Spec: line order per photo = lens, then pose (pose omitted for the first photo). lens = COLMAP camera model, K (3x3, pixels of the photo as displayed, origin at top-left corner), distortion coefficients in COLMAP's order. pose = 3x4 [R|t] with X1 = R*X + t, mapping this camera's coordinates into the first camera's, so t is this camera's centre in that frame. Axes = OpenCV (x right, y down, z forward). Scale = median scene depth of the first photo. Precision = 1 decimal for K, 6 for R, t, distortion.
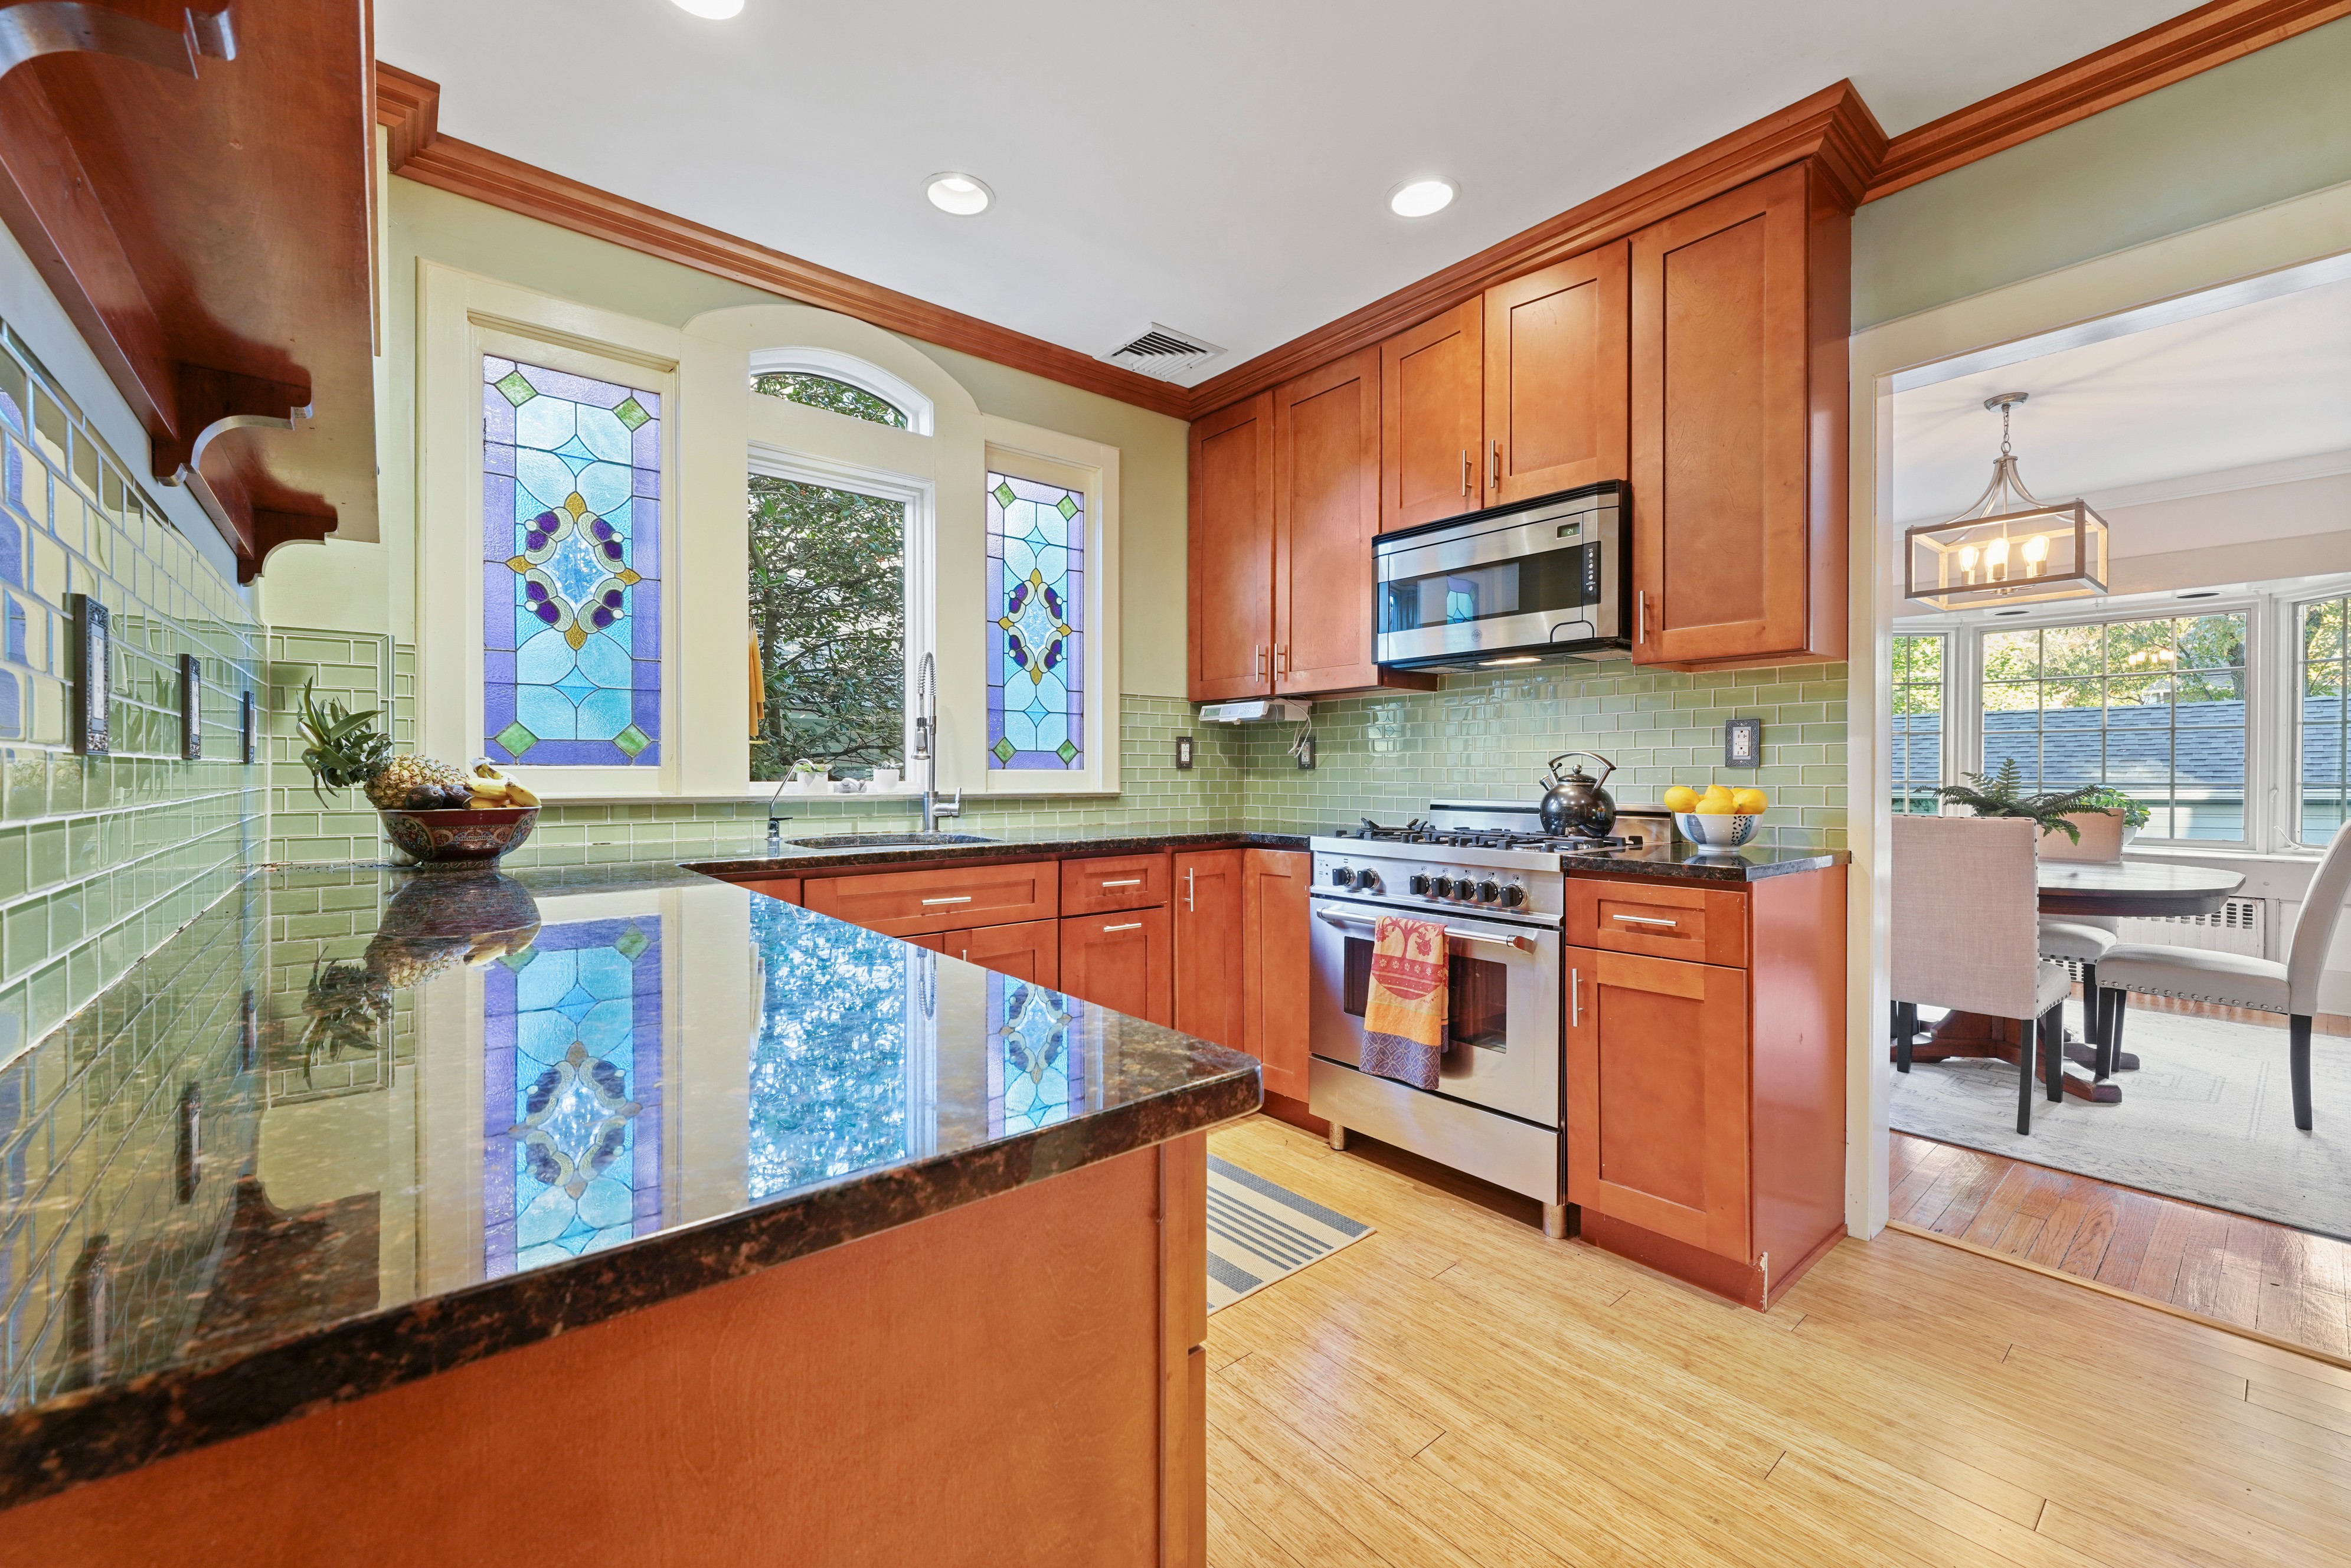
lens RADIAL K [[940.1, 0, 1157.1], [0, 940.1, 770.8], [0, 0, 1]] dist [-0.007532, 0.000809]
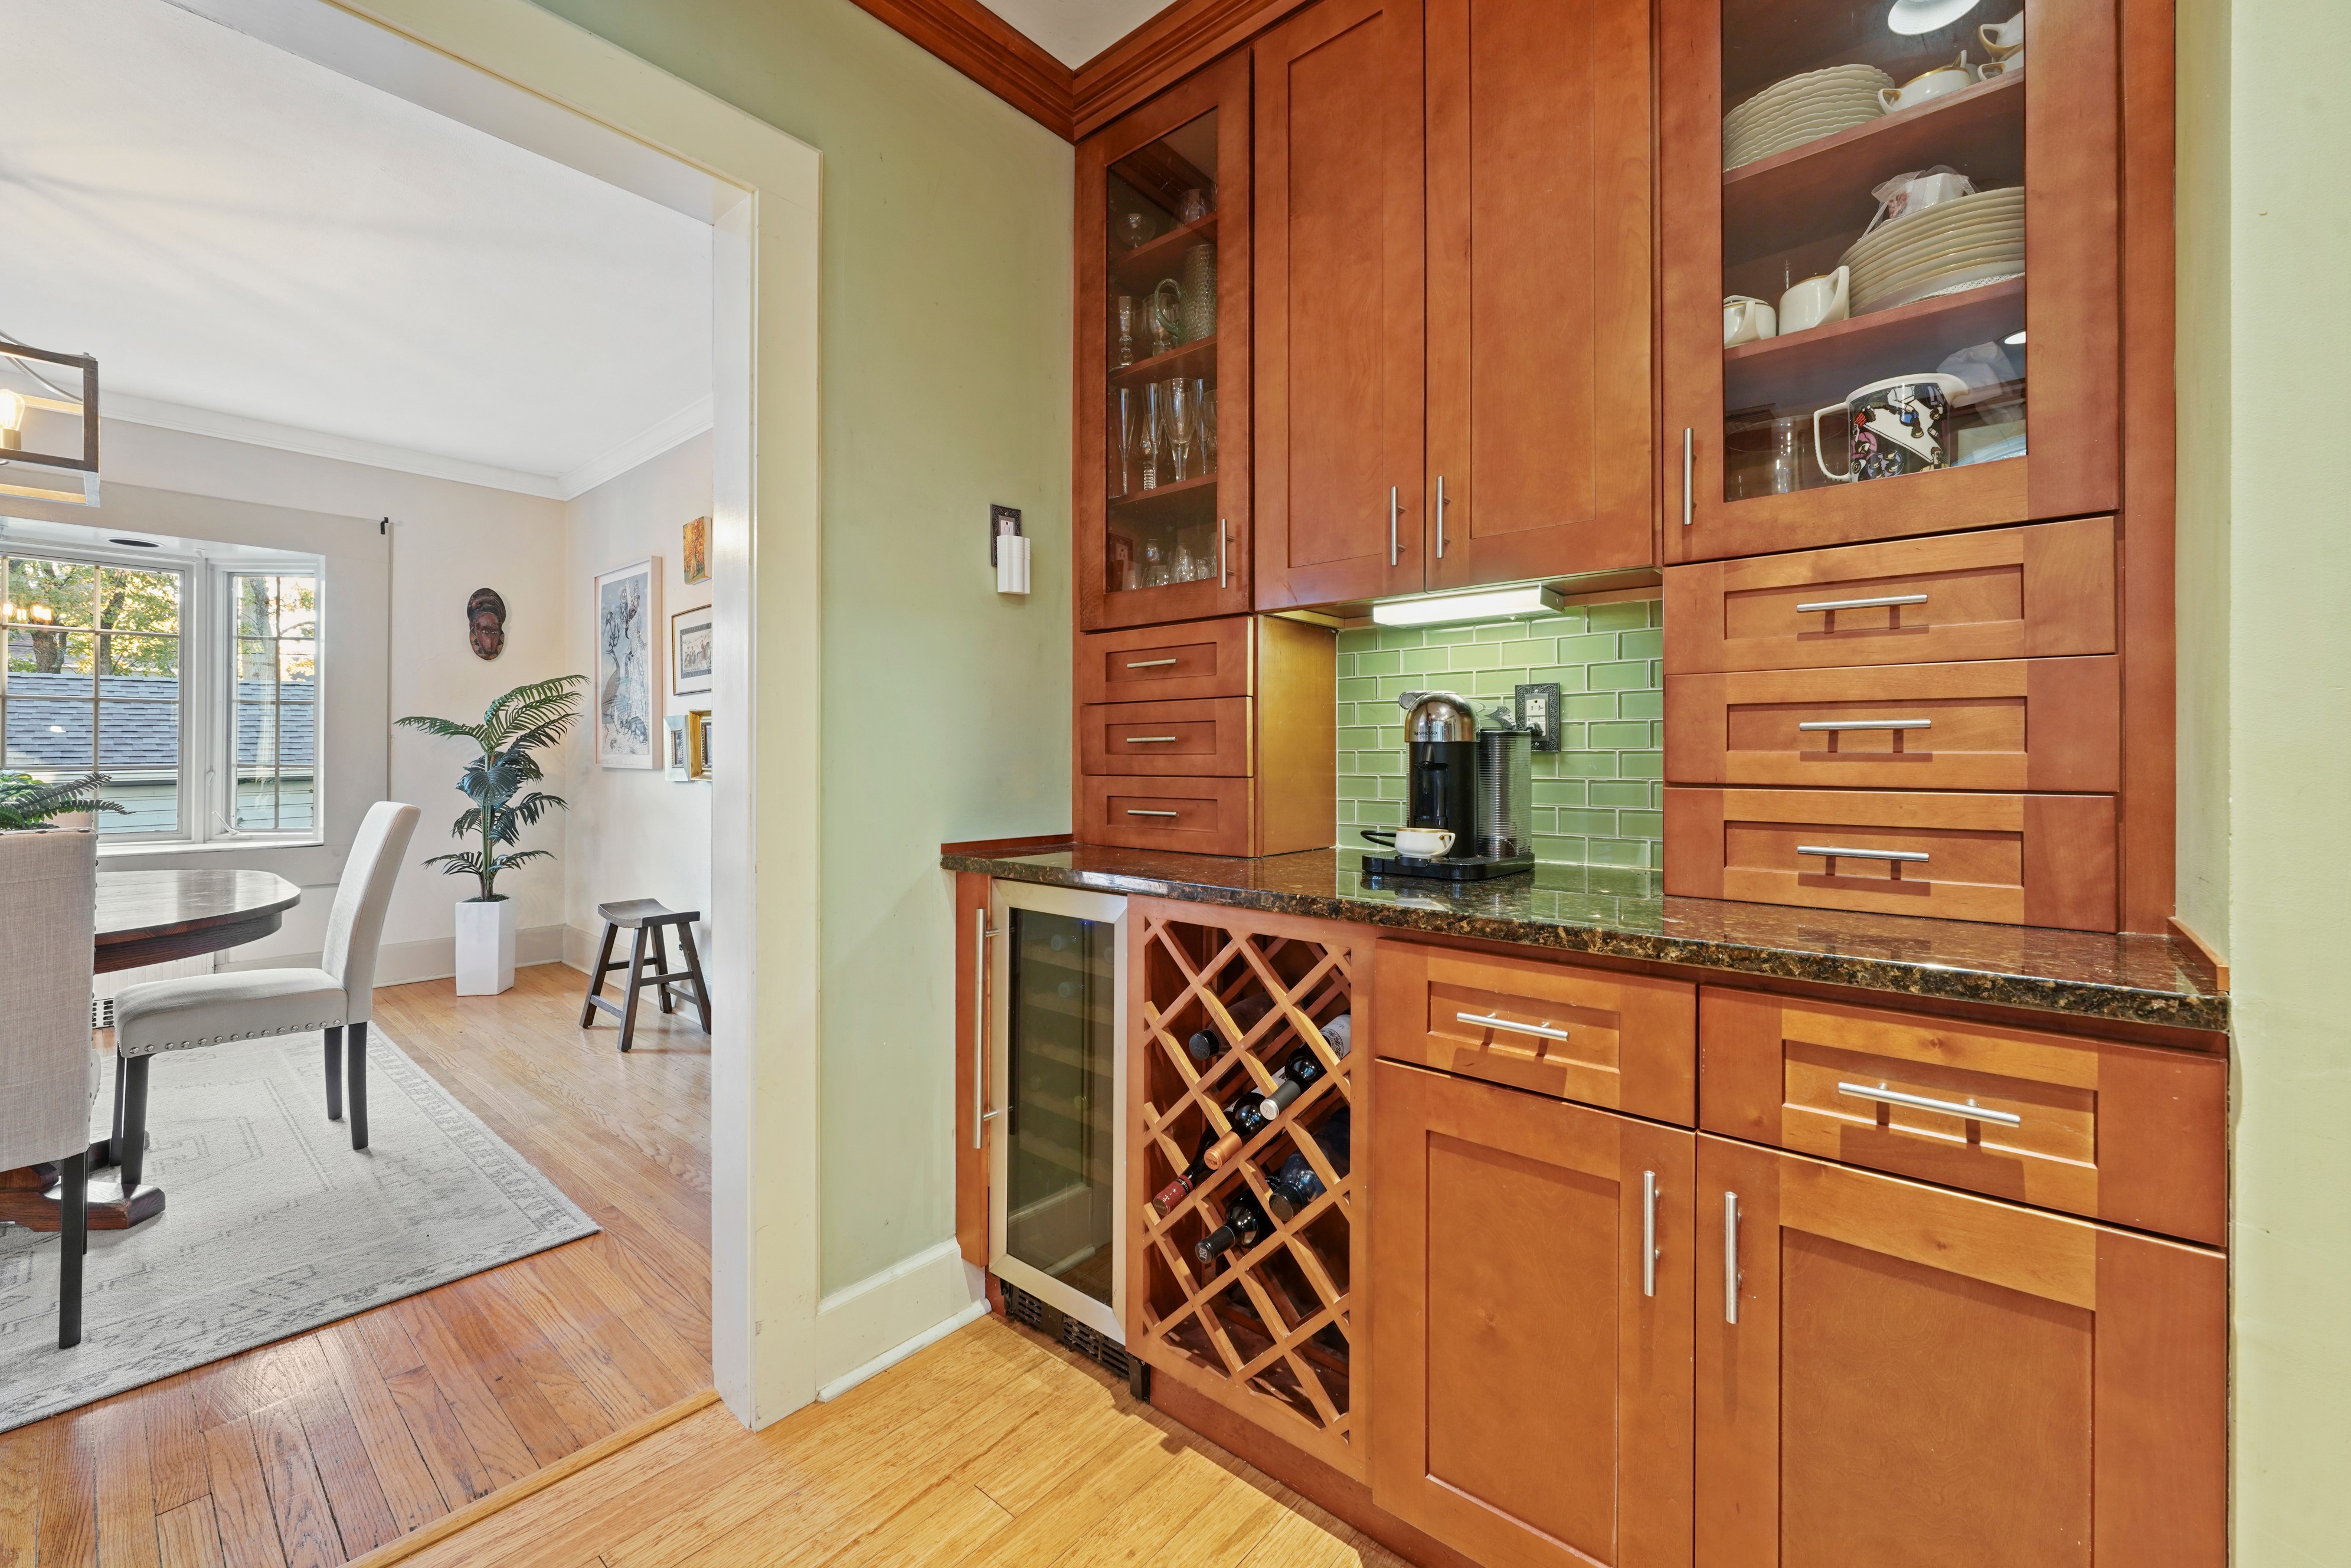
lens RADIAL K [[940.1, 0, 1171.0], [0, 940.1, 762.1], [0, 0, 1]] dist [-0.007532, 0.000809]
pose [[-0.170512, -0.013288, 0.985266, 0.238095], [-0.005407, 0.999907, 0.012550, -0.007262], [-0.985341, -0.003187, -0.170568, 0.448817]]
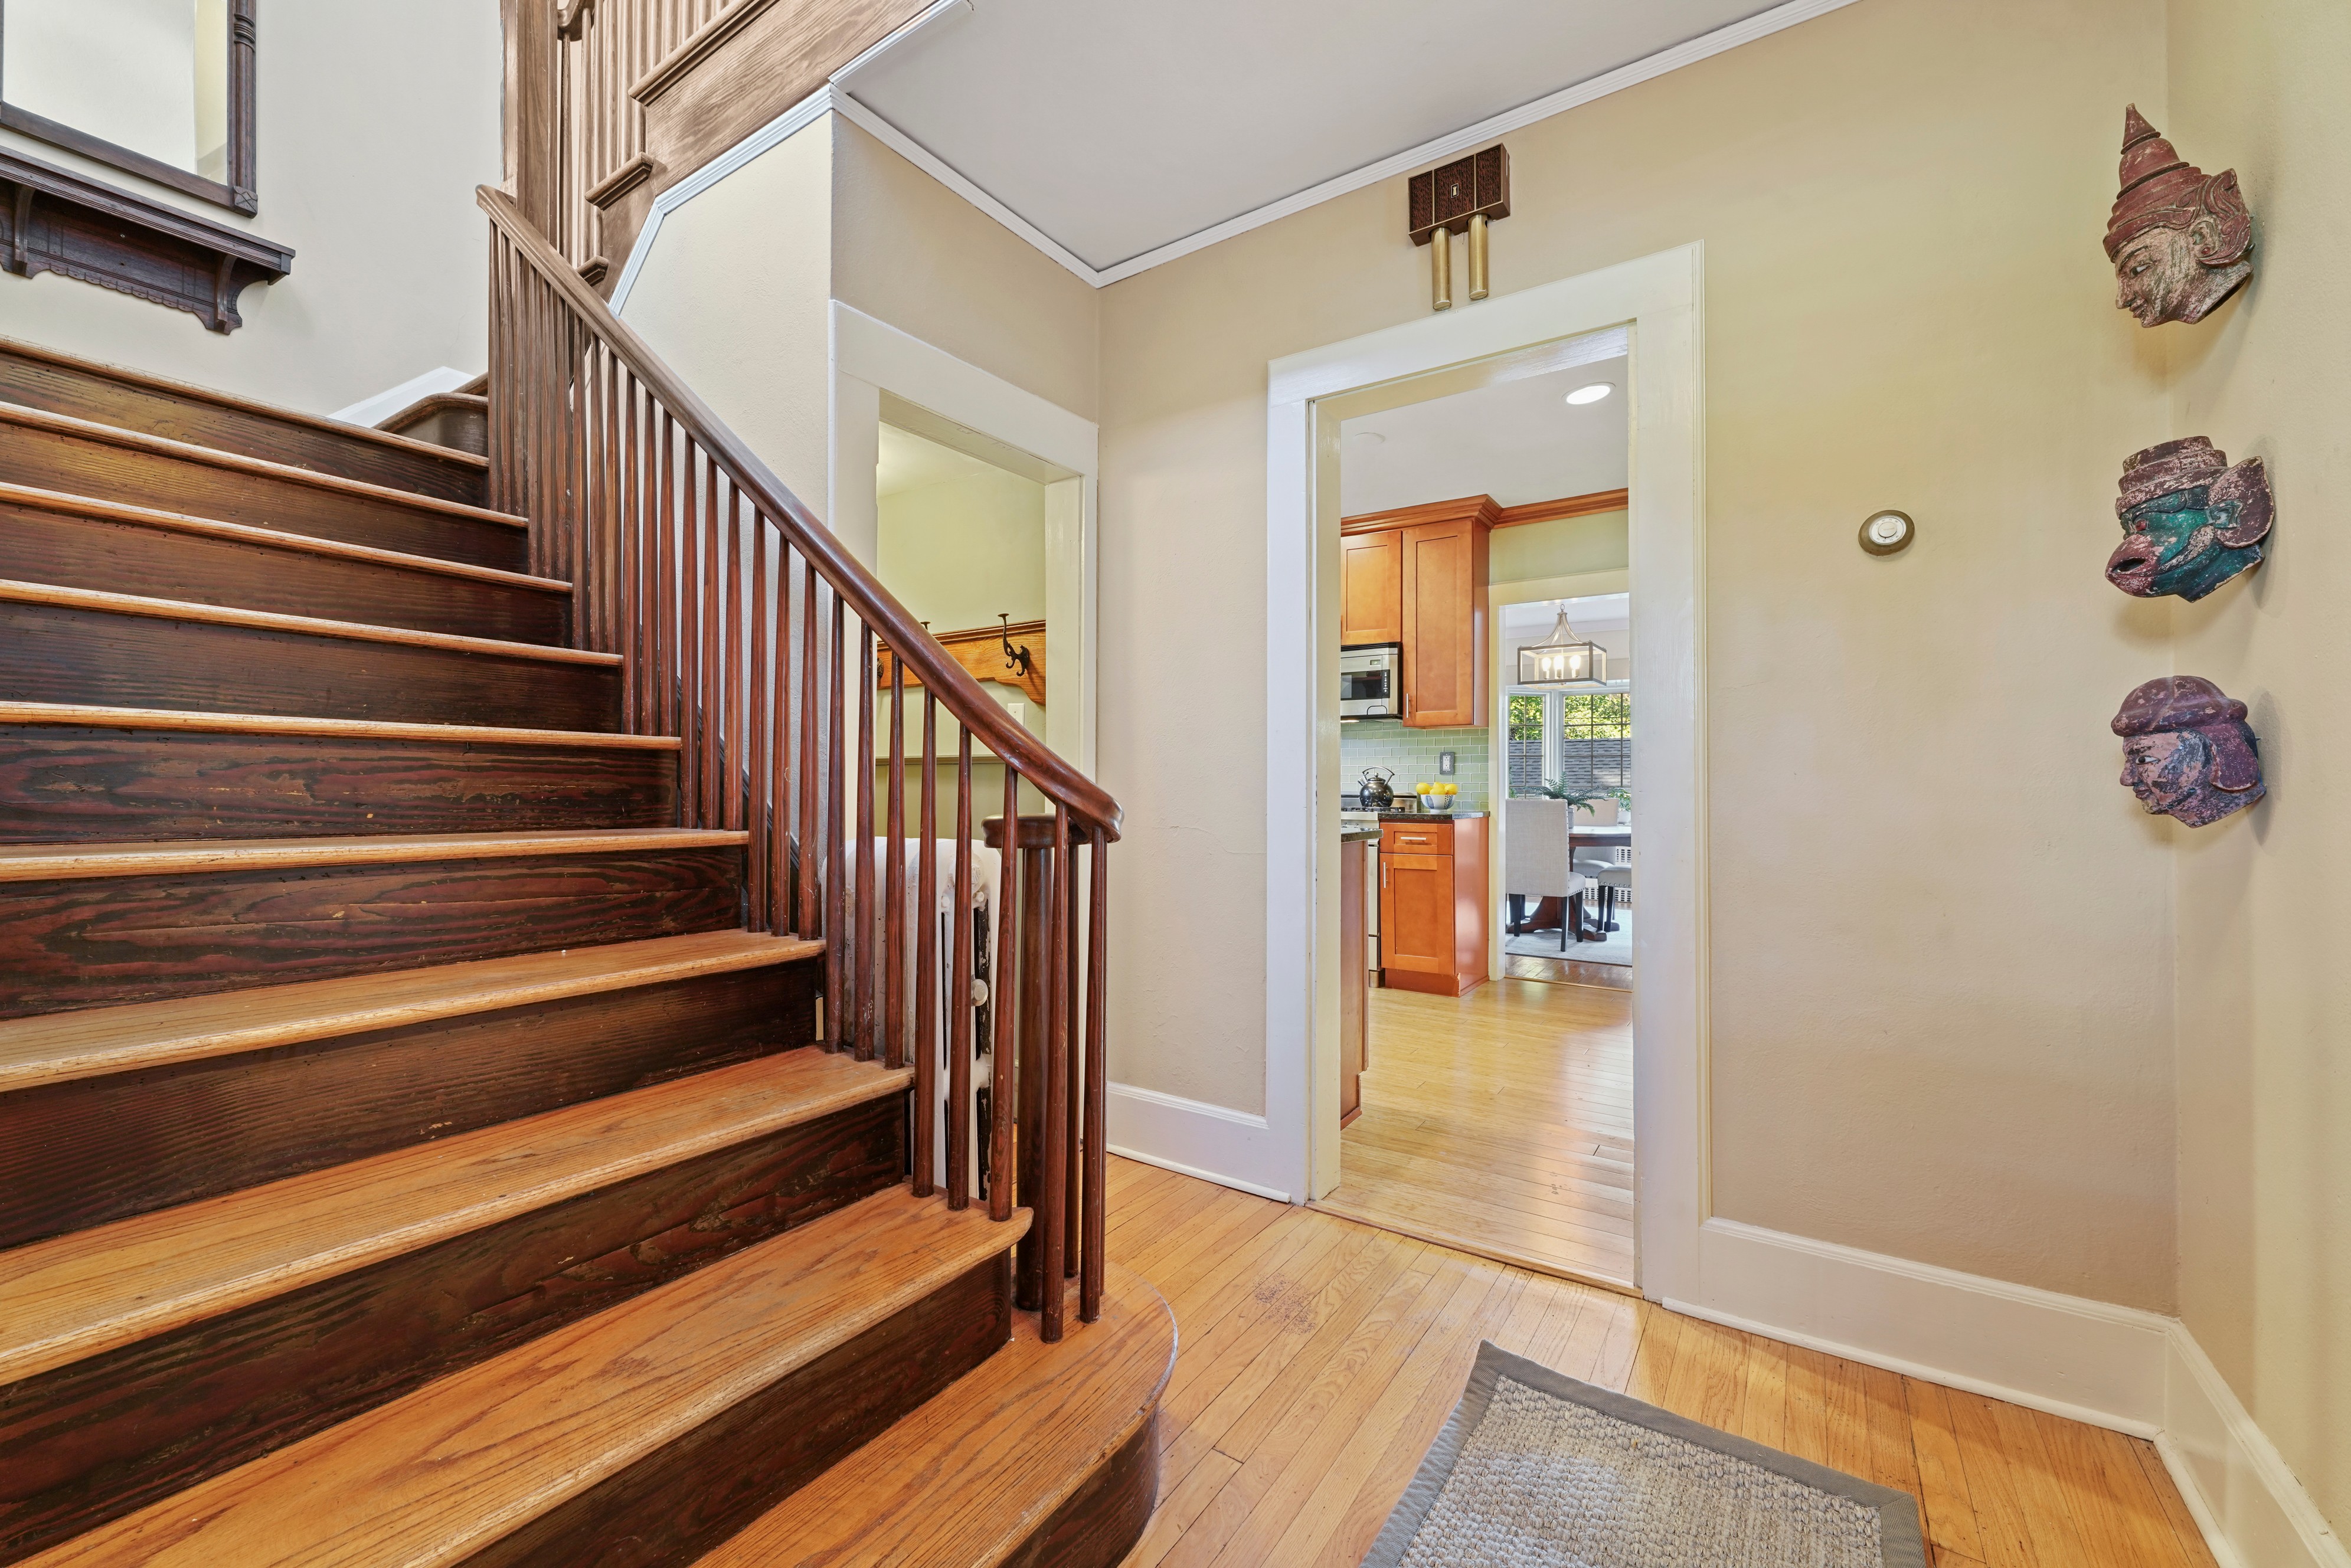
lens RADIAL K [[940.1, 0, 1161.9], [0, 940.1, 787.4], [0, 0, 1]] dist [-0.007532, 0.000809]
pose [[0.957763, -0.003714, 0.287534, -0.611960], [0.002360, 0.999984, 0.005054, 0.013904], [-0.287548, -0.004162, 0.957757, -0.864089]]
